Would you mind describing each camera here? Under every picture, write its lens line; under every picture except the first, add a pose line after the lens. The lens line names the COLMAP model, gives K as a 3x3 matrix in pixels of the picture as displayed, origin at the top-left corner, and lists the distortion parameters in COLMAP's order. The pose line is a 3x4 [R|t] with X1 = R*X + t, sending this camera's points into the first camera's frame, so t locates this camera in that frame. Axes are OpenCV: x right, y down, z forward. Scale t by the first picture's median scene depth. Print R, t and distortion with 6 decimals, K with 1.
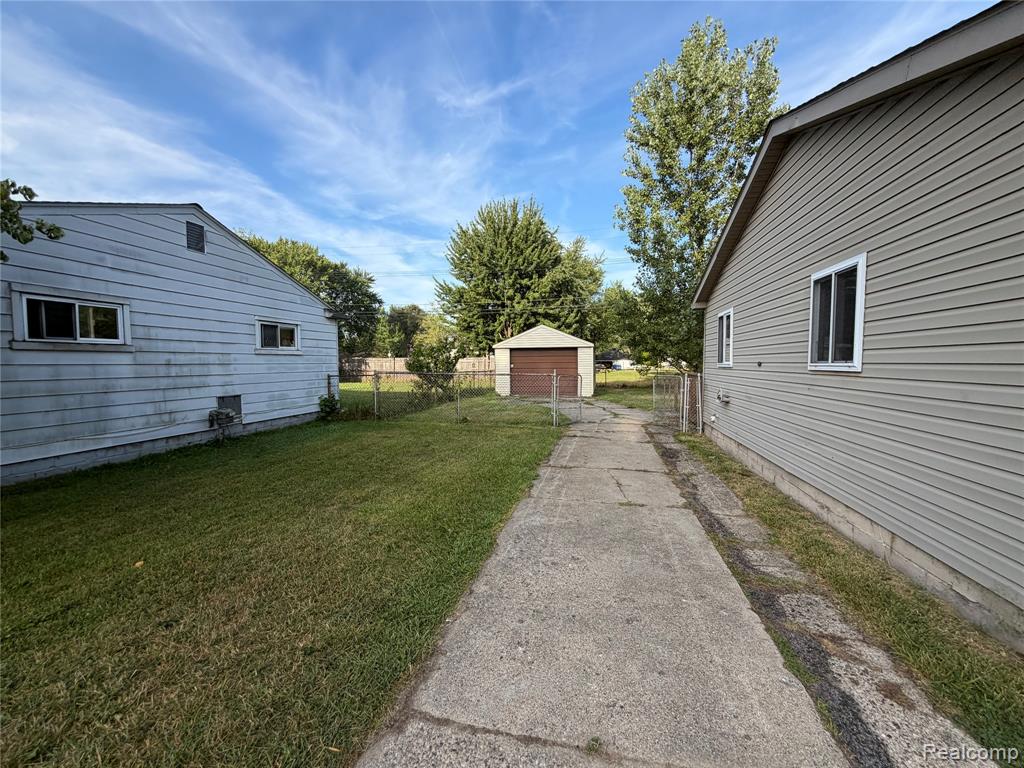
lens RADIAL K [[409.8, 0, 511.3], [0, 409.8, 385.4], [0, 0, 1]] dist [0.009634, 0.000144]
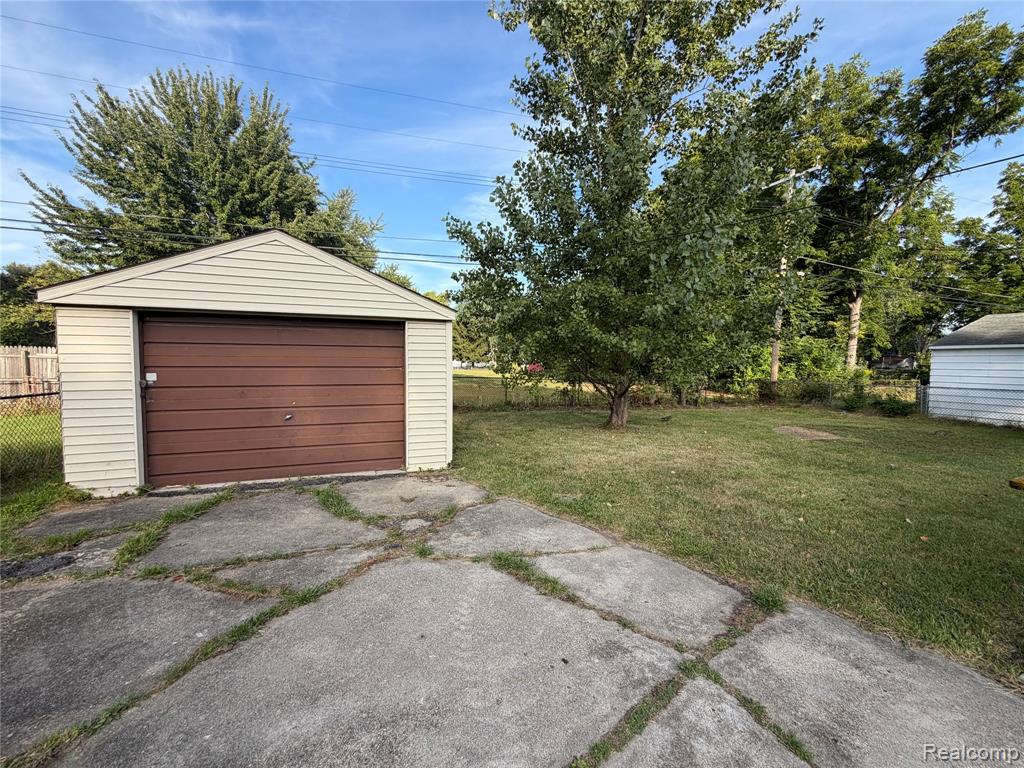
lens RADIAL K [[409.8, 0, 505.5], [0, 409.8, 378.5], [0, 0, 1]] dist [0.009634, 0.000144]
pose [[0.850506, -0.004737, 0.525943, 0.058917], [0.012482, 0.999860, -0.011180, -0.041939], [-0.525816, 0.016074, 0.850446, 0.664184]]
